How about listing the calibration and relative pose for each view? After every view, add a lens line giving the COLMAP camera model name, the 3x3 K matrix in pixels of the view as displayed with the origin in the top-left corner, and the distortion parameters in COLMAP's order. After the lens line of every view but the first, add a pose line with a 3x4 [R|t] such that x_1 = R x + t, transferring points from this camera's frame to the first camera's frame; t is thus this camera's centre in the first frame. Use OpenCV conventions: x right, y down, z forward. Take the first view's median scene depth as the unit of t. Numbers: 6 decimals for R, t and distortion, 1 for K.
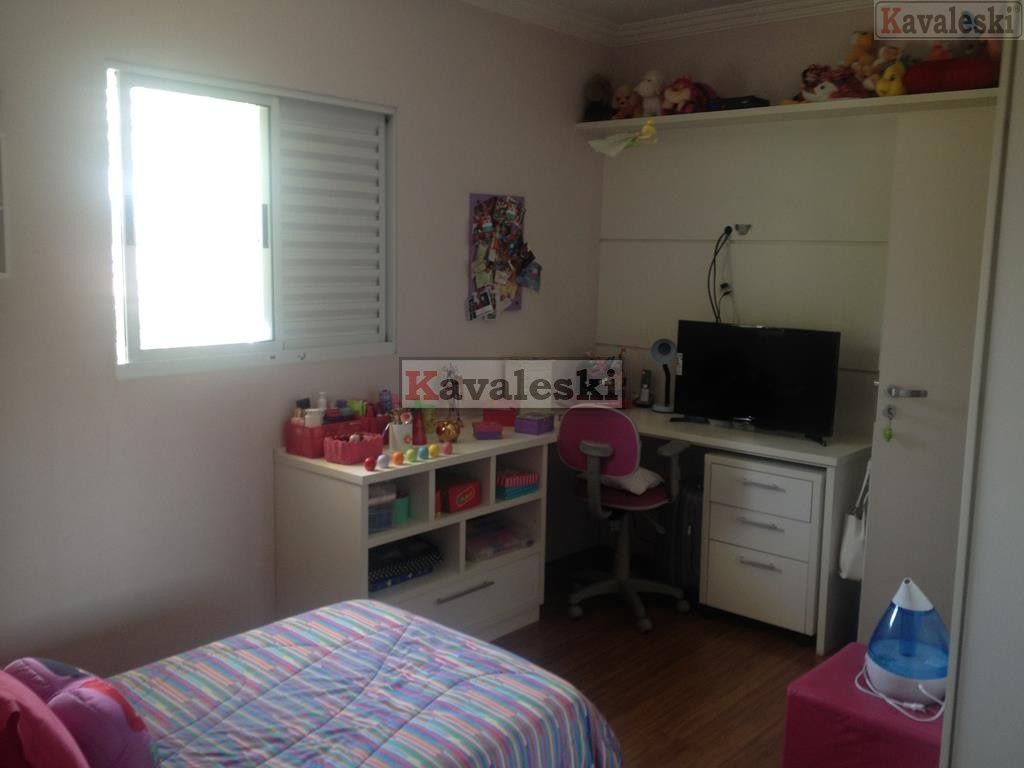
lens RADIAL K [[961.1, 0, 509.8], [0, 961.1, 364.2], [0, 0, 1]] dist [0.146081, -0.287737]
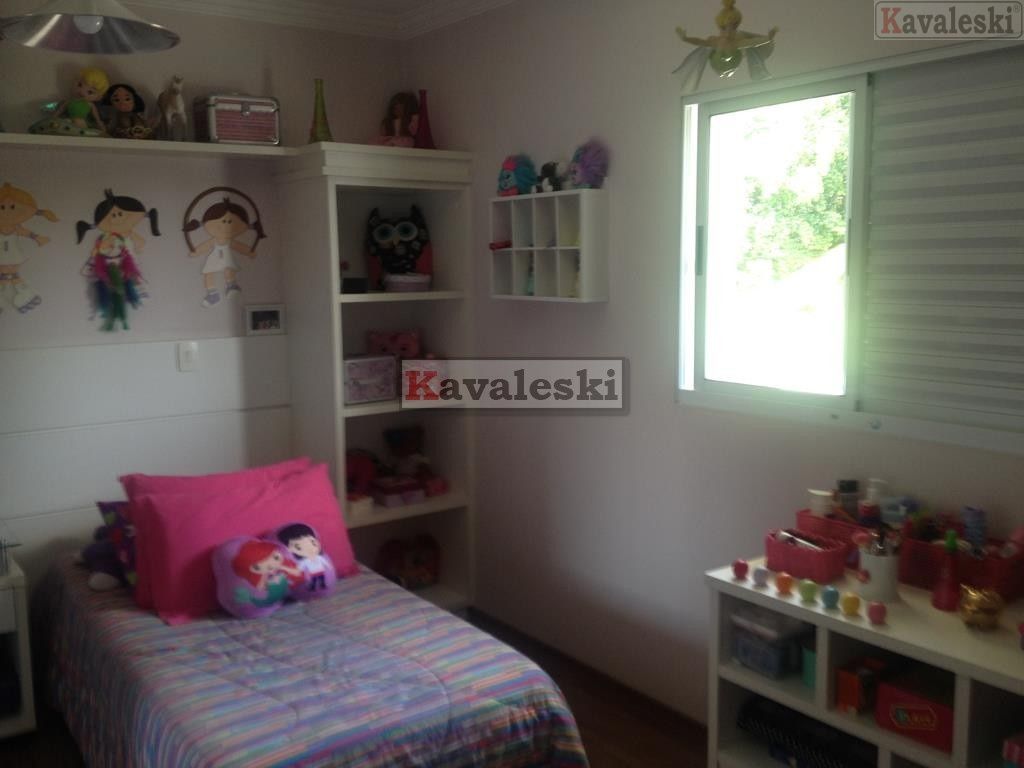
lens RADIAL K [[961.1, 0, 509.8], [0, 961.1, 364.2], [0, 0, 1]] dist [0.146081, -0.287737]
pose [[-0.202165, 0.088764, -0.975321, 0.609378], [-0.113346, 0.987071, 0.113328, -0.116164], [0.972770, 0.133460, -0.189490, 0.966362]]
